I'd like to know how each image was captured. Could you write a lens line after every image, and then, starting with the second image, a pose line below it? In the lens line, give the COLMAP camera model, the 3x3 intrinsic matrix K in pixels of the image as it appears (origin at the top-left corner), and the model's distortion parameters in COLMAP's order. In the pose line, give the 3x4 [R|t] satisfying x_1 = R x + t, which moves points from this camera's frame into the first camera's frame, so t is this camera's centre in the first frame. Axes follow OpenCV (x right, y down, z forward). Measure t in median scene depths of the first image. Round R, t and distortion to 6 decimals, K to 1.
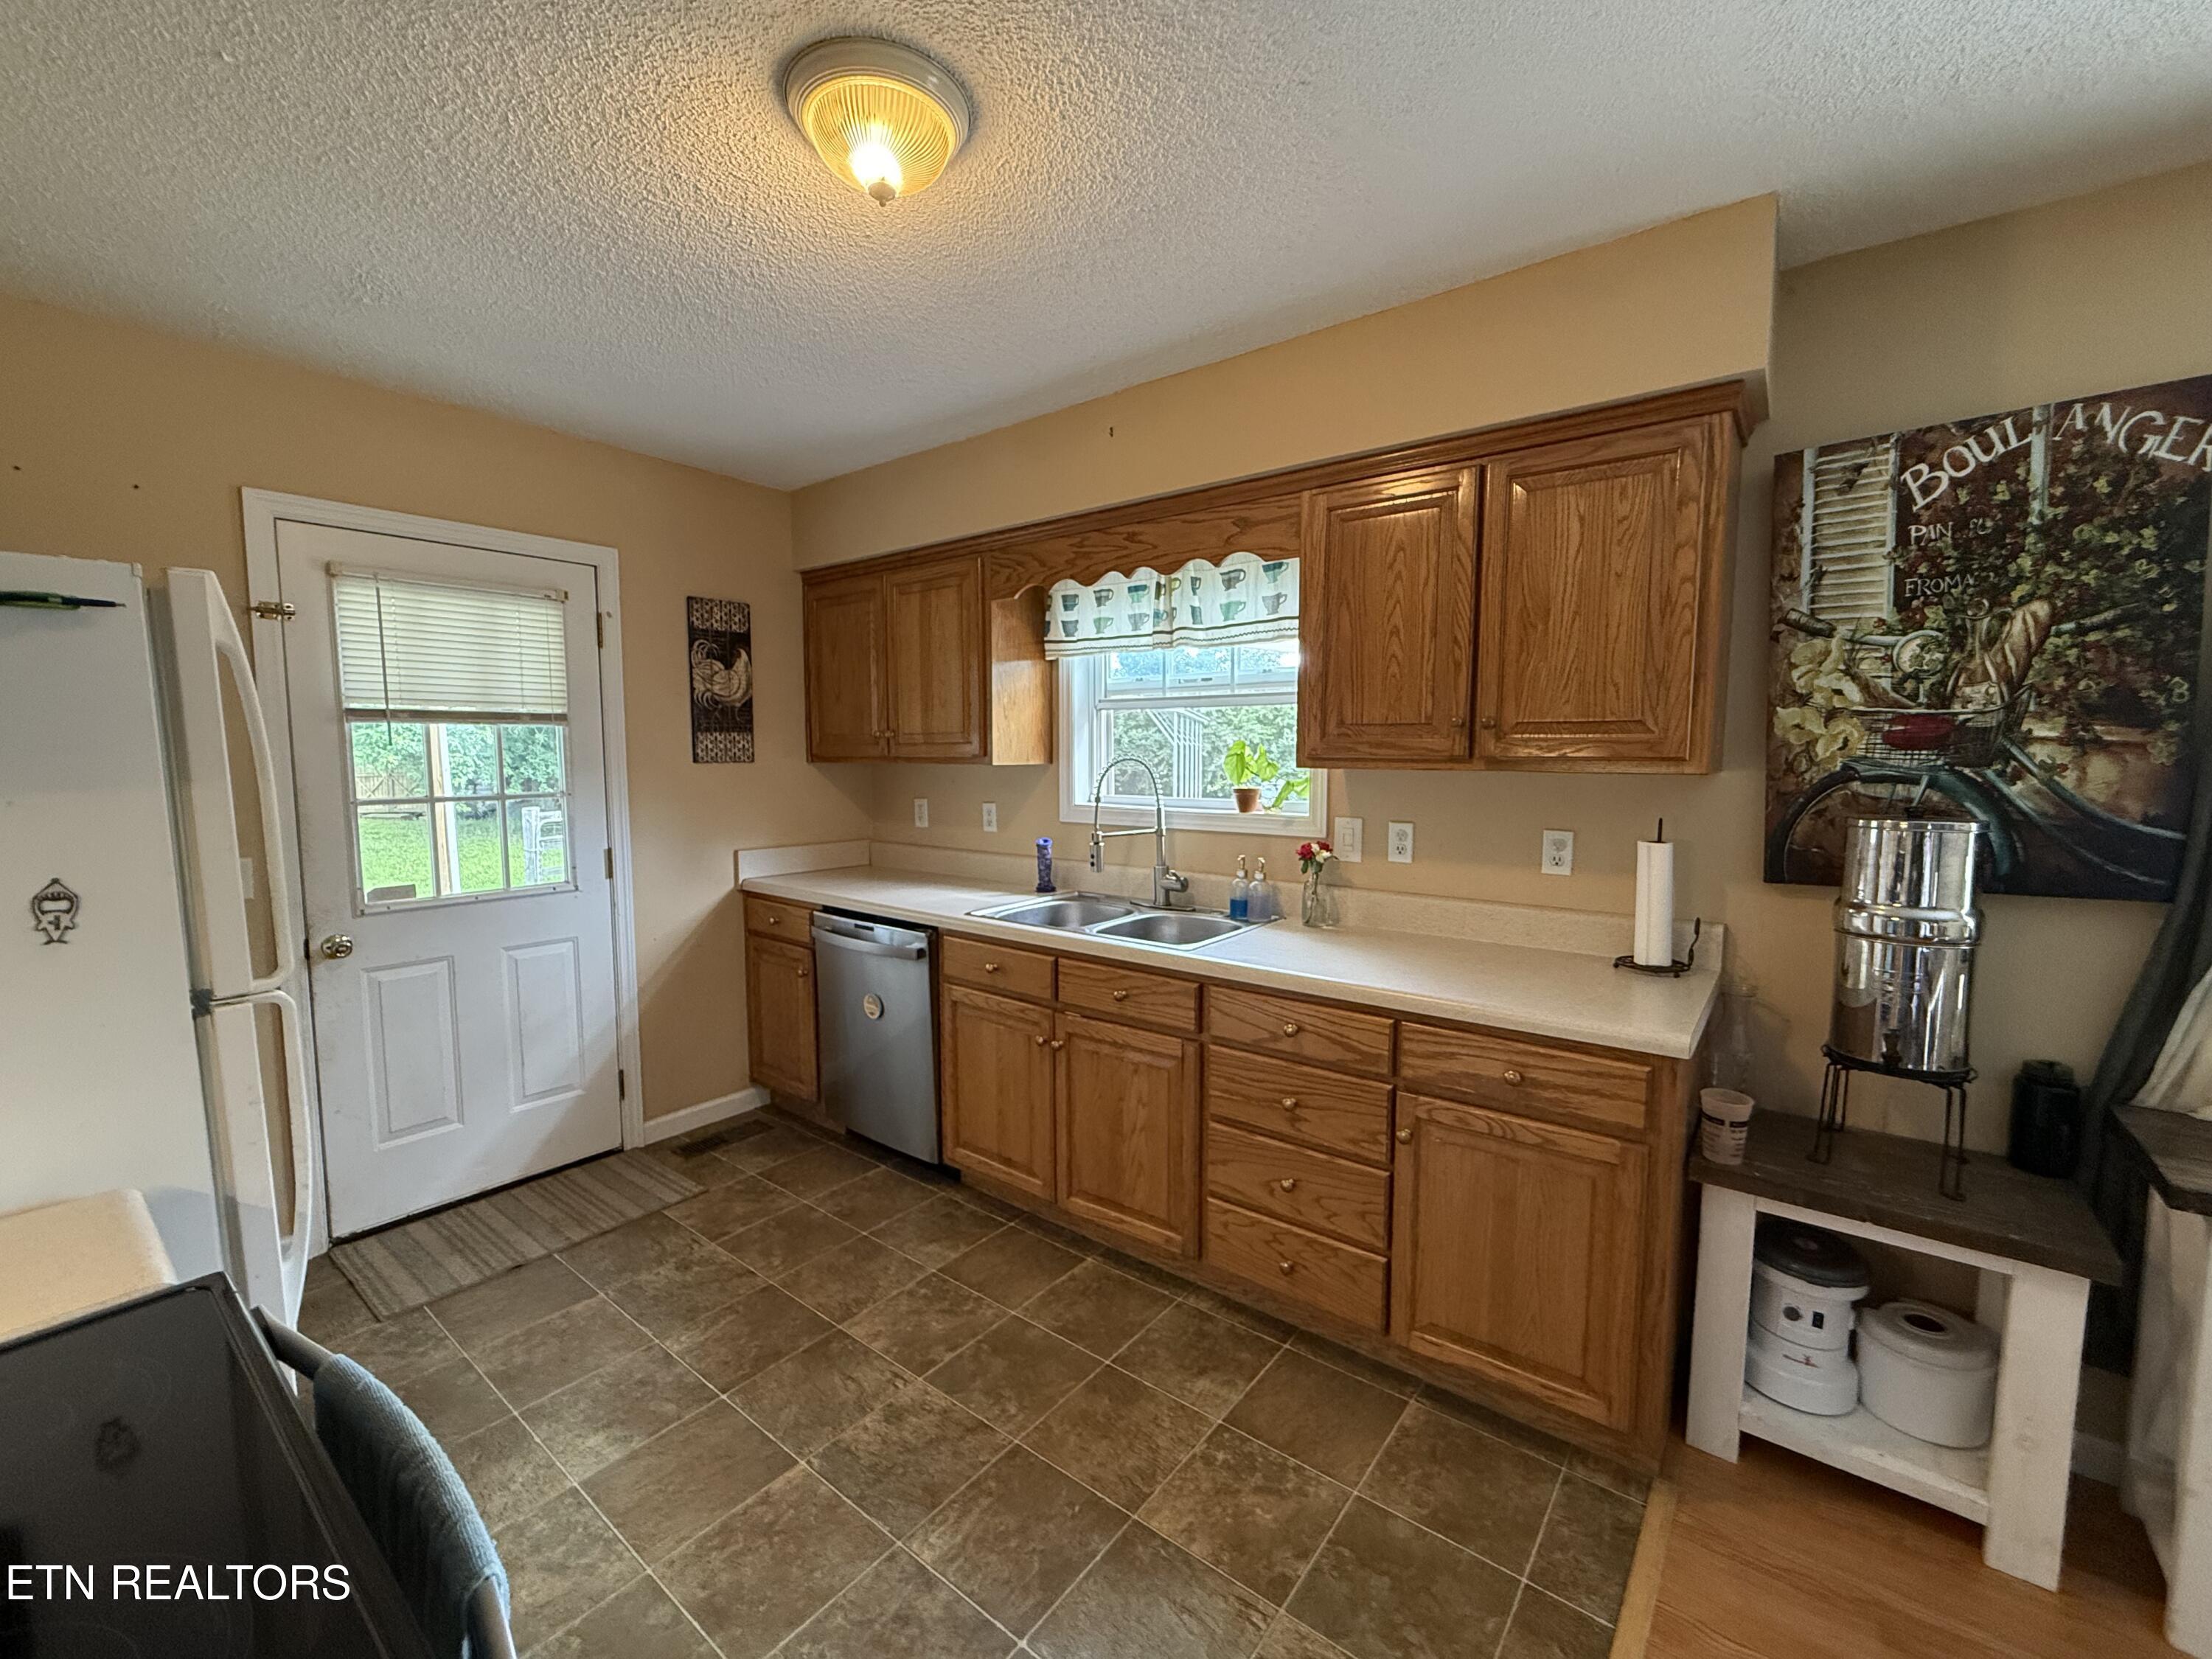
lens RADIAL K [[904.5, 0, 1107.4], [0, 904.5, 831.5], [0, 0, 1]] dist [-0.001237, -0.000345]
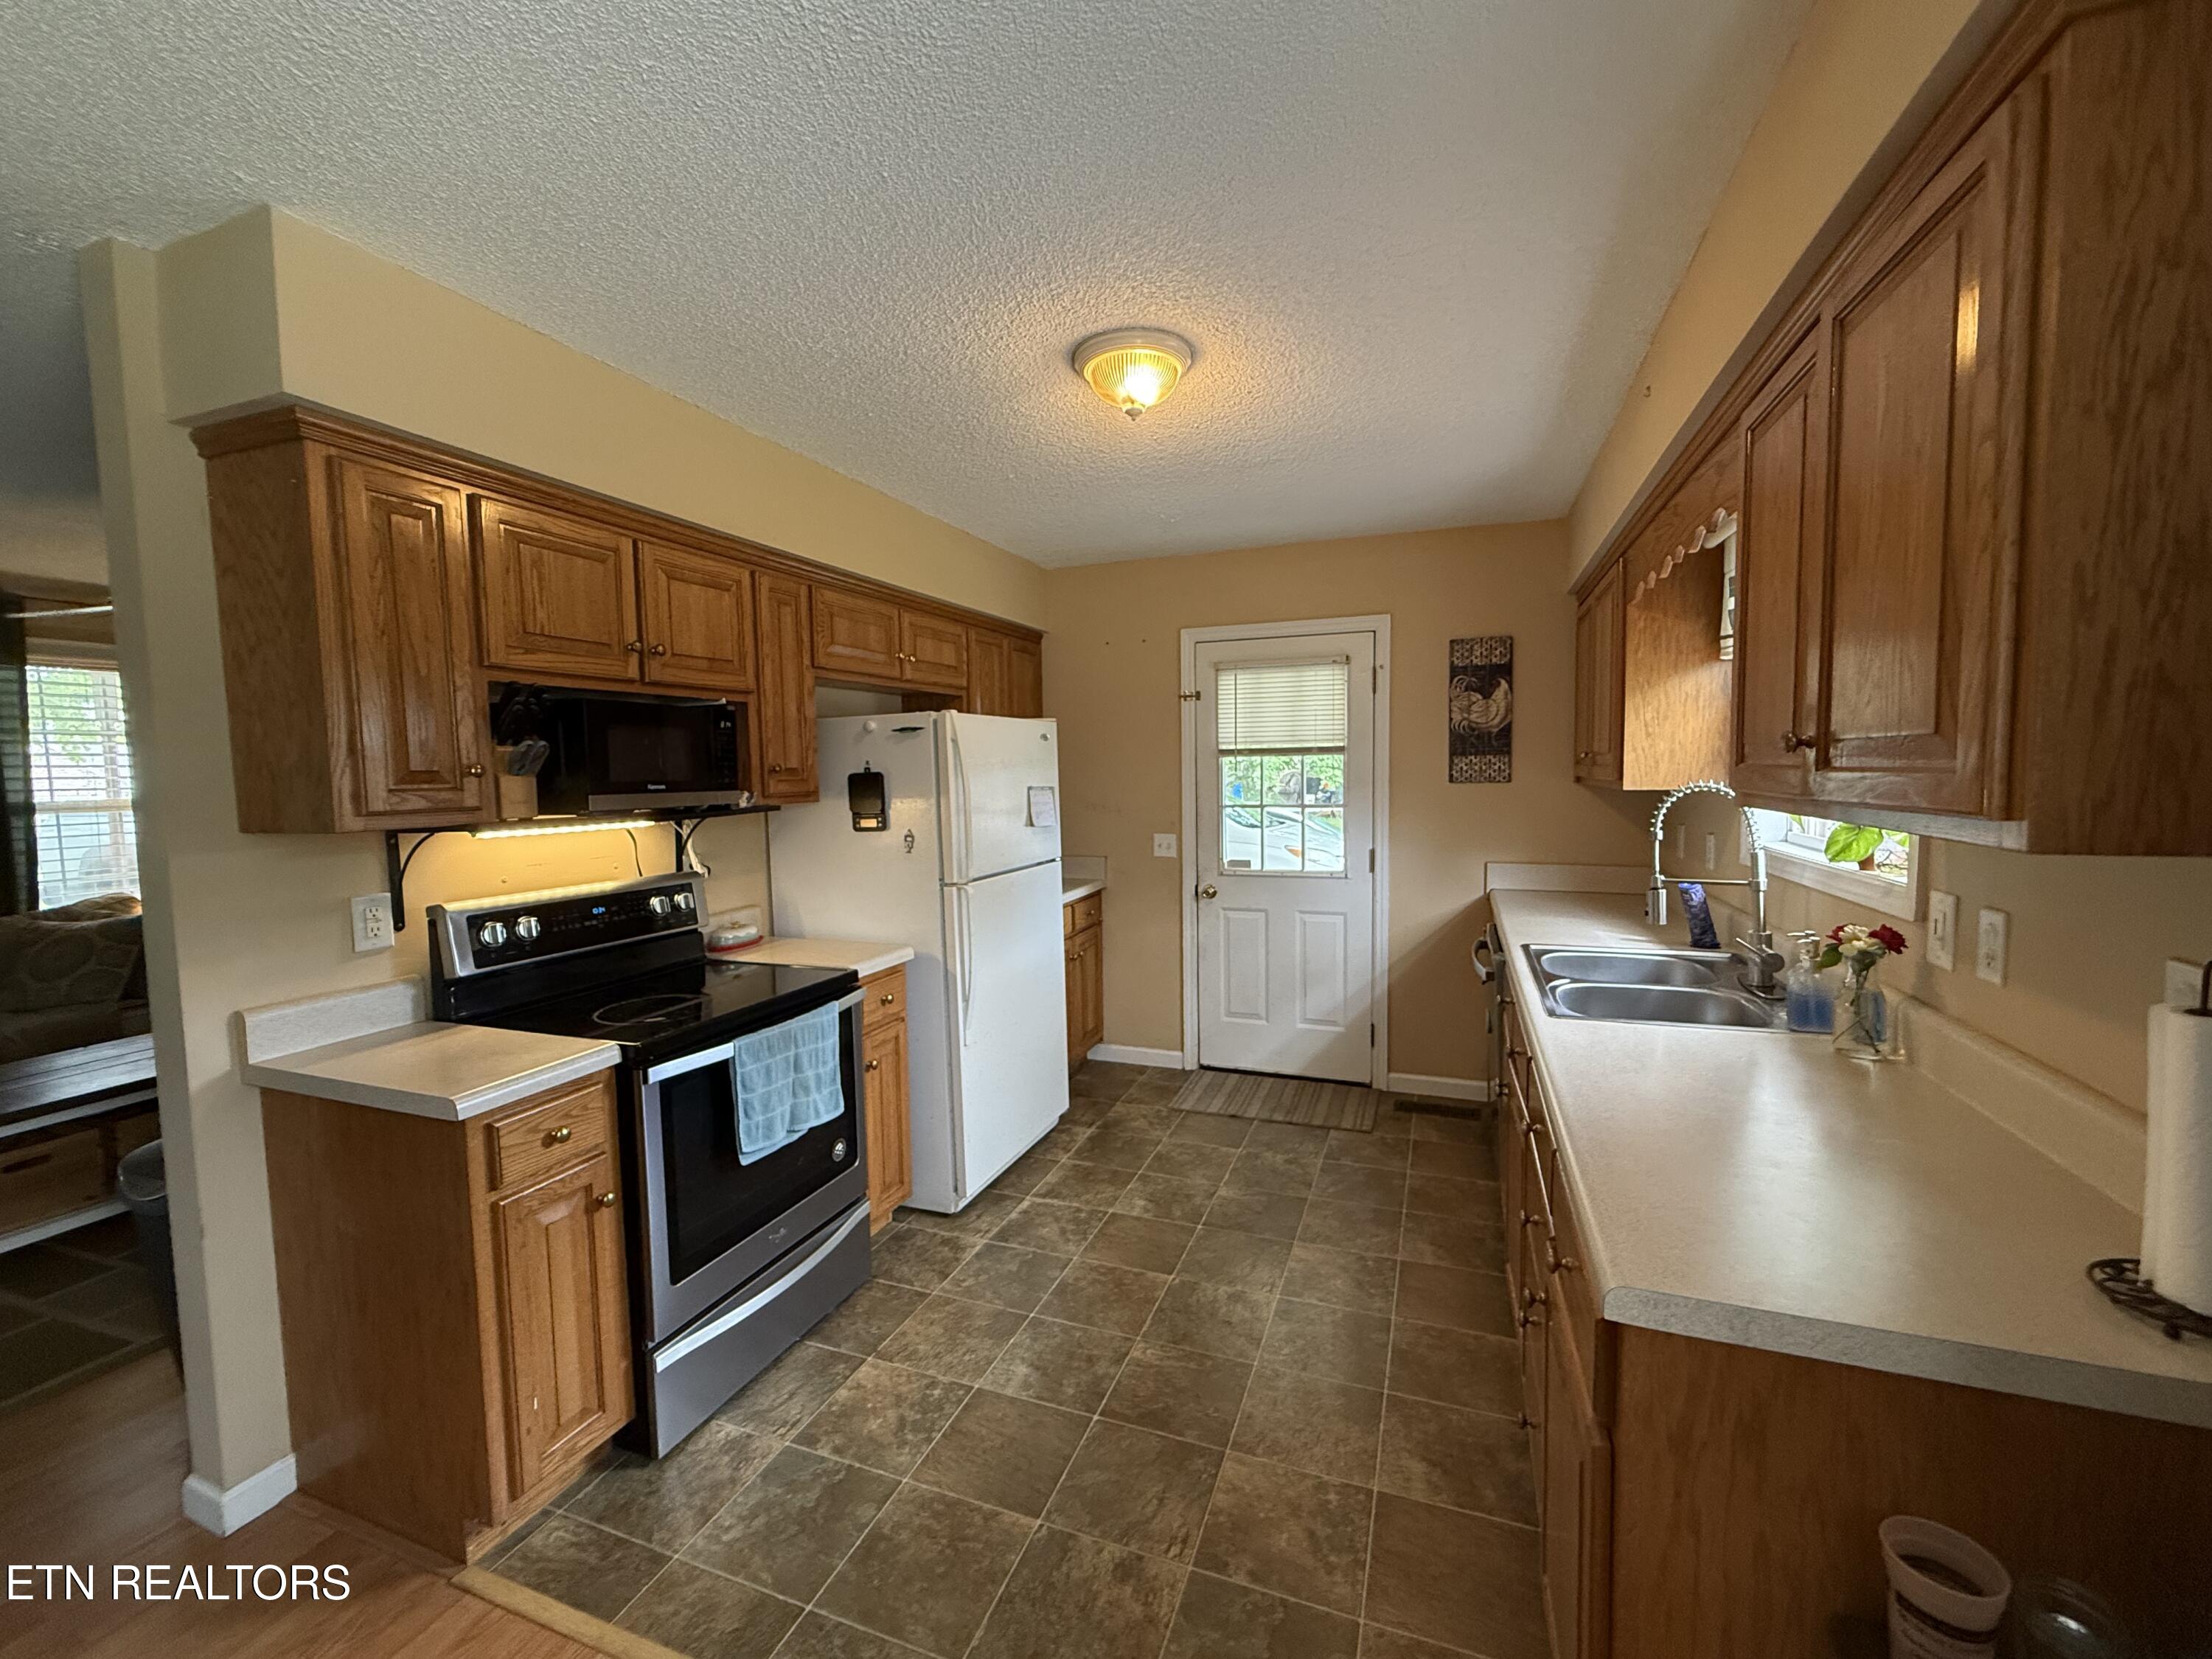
lens RADIAL K [[904.5, 0, 1104.7], [0, 904.5, 832.3], [0, 0, 1]] dist [-0.001237, -0.000345]
pose [[0.293630, 0.062958, -0.953844, 0.592562], [-0.070683, 0.996527, 0.044017, -0.036512], [0.953302, 0.054495, 0.297061, 0.268814]]
